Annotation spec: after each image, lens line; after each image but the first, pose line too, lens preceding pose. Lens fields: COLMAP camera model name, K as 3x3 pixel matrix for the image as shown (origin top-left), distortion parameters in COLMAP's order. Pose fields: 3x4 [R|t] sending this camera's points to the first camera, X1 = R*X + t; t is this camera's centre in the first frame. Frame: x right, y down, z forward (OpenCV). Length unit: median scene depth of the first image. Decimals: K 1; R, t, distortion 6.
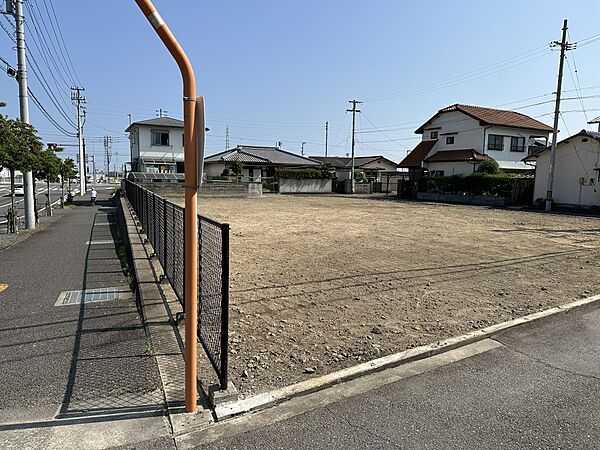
lens RADIAL K [[417.6, 0, 303.3], [0, 417.6, 222.3], [0, 0, 1]] dist [0.082313, -0.100320]
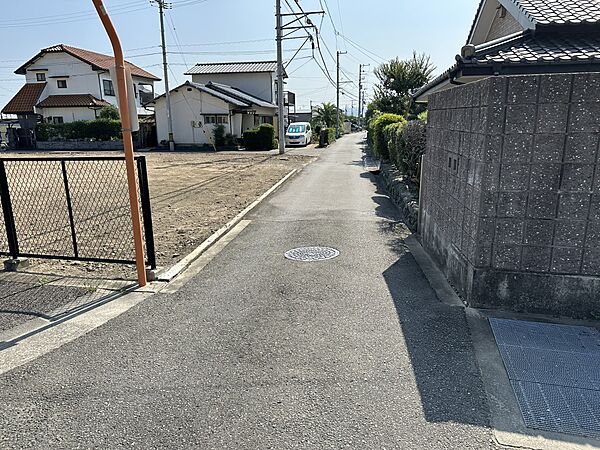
lens RADIAL K [[417.6, 0, 303.3], [0, 417.6, 222.3], [0, 0, 1]] dist [0.082313, -0.100320]
pose [[0.632671, -0.204713, 0.746874, -0.094357], [0.110458, 0.978422, 0.174611, 0.003215], [-0.766503, -0.027973, 0.641631, -0.035887]]
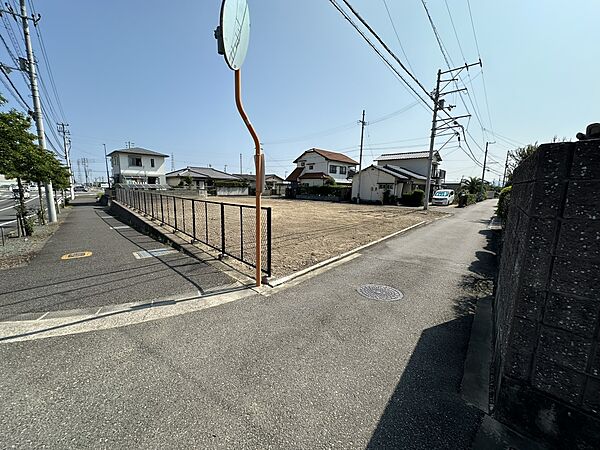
lens RADIAL K [[239.7, 0, 299.6], [0, 239.7, 224.0], [0, 0, 1]] dist [-0.001715, 0.000495]
pose [[0.953728, -0.045815, 0.297161, -0.042145], [0.031322, 0.998084, 0.053355, 0.002886], [-0.299036, -0.041578, 0.953336, -0.034106]]
